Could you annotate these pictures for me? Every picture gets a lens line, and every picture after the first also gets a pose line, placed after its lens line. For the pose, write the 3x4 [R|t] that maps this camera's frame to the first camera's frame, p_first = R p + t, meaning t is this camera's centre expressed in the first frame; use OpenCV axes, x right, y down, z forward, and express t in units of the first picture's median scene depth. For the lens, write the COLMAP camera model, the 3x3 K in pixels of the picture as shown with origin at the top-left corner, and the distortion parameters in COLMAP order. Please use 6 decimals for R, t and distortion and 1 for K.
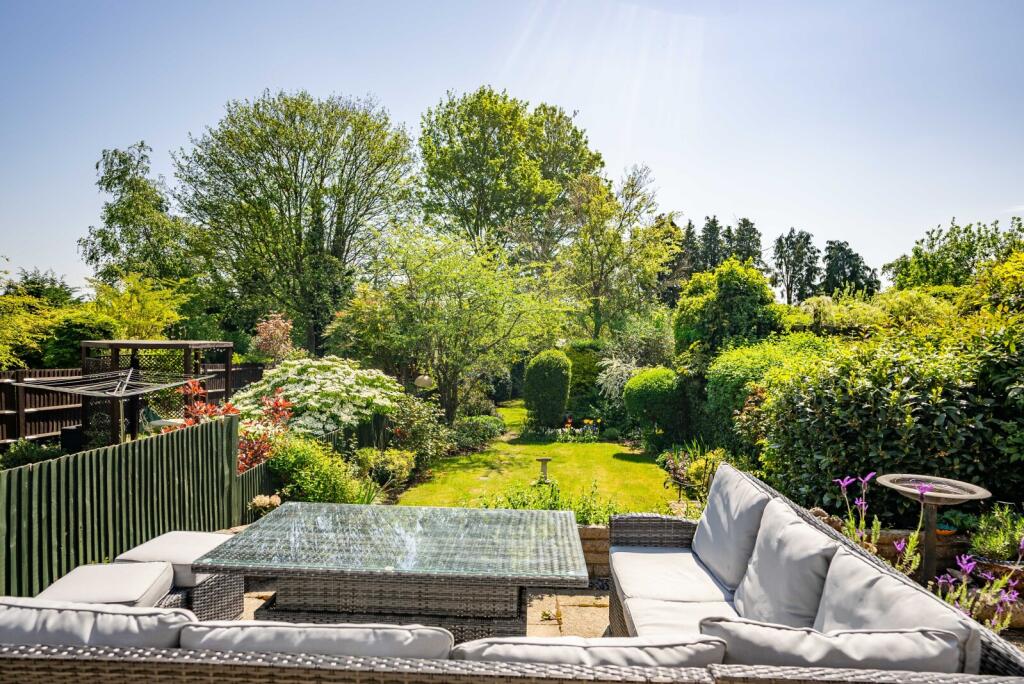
lens RADIAL K [[590.5, 0, 511.0], [0, 590.5, 340.6], [0, 0, 1]] dist [-0.018397, 0.003121]
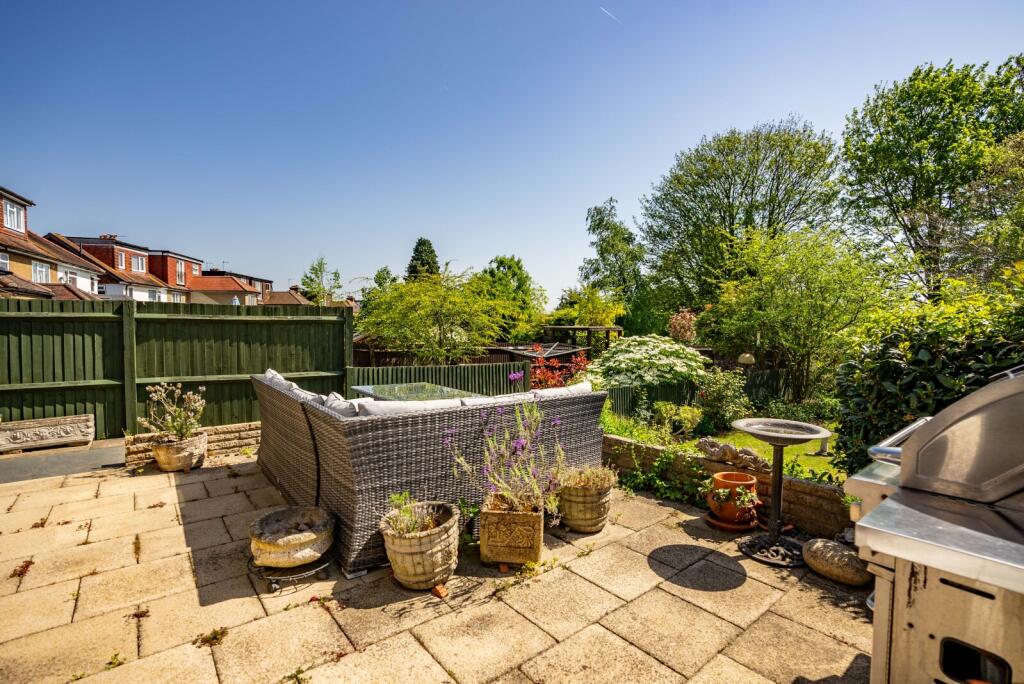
lens RADIAL K [[478.5, 0, 519.1], [0, 478.5, 344.0], [0, 0, 1]] dist [-0.056419, 0.021092]
pose [[0.660159, 0.020761, -0.750839, 0.196989], [-0.006280, 0.999736, 0.022121, 0.015495], [0.751100, -0.009888, 0.660115, 0.018478]]
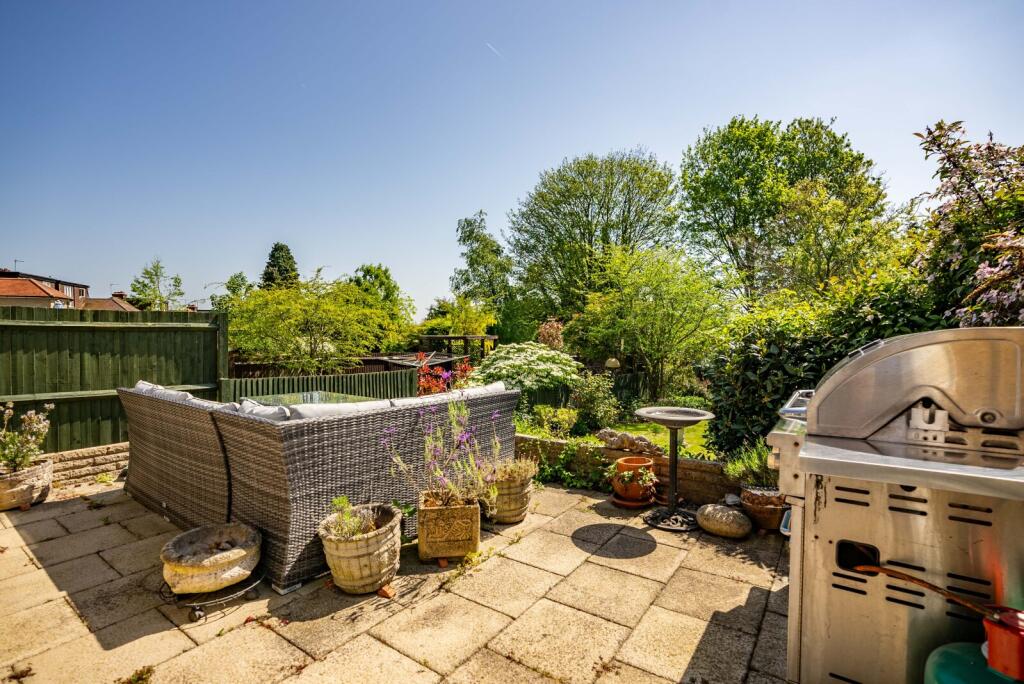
lens RADIAL K [[478.5, 0, 518.0], [0, 478.5, 343.5], [0, 0, 1]] dist [-0.056419, 0.021092]
pose [[0.839629, -0.006137, -0.543126, 0.186709], [0.006483, 0.999978, -0.001277, 0.019149], [0.543122, -0.002449, 0.839650, -0.001208]]
